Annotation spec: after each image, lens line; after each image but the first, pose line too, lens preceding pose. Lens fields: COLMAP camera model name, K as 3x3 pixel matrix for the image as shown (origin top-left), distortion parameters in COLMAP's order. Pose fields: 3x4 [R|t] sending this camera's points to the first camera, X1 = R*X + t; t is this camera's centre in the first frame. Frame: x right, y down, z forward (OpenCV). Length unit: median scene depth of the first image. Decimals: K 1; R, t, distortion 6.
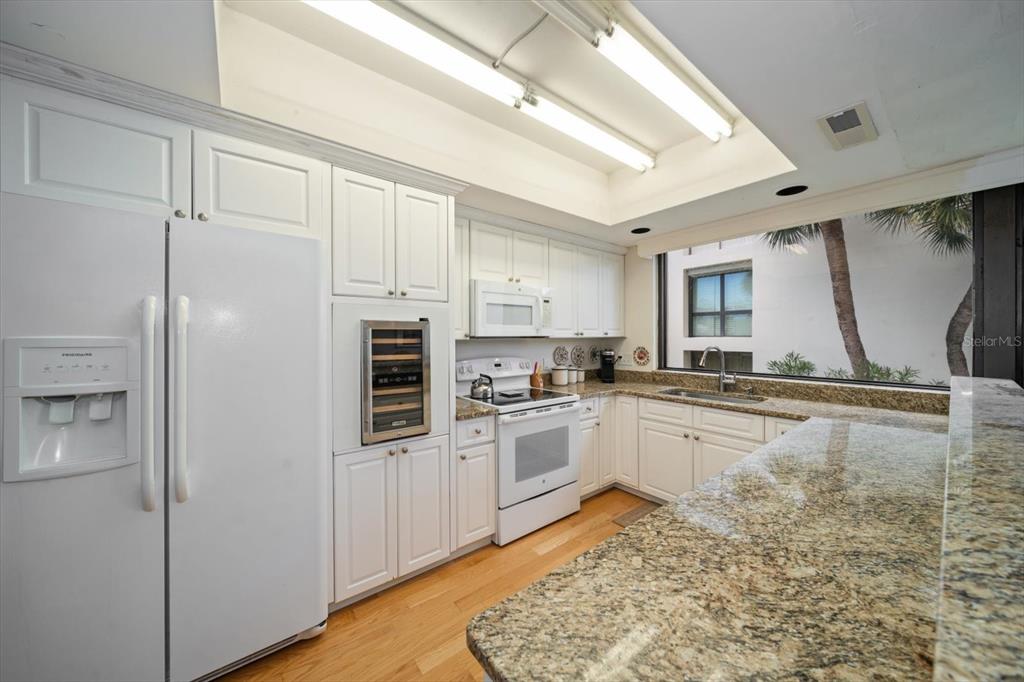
lens RADIAL K [[351.9, 0, 511.8], [0, 351.9, 337.2], [0, 0, 1]] dist [0.000655, -0.000058]
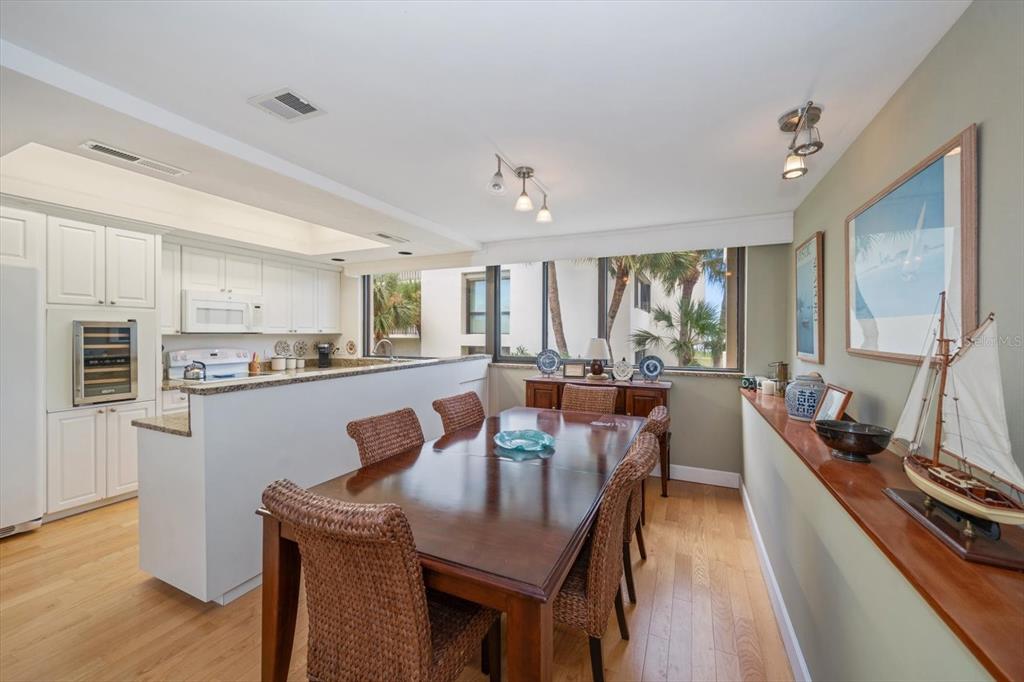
lens RADIAL K [[392.6, 0, 511.9], [0, 392.6, 334.2], [0, 0, 1]] dist [-0.000587, -0.000144]
pose [[0.885877, 0.007707, 0.463856, 0.305767], [-0.008789, 0.999961, 0.000170, -0.006411], [-0.463836, -0.004227, 0.885911, -0.913922]]
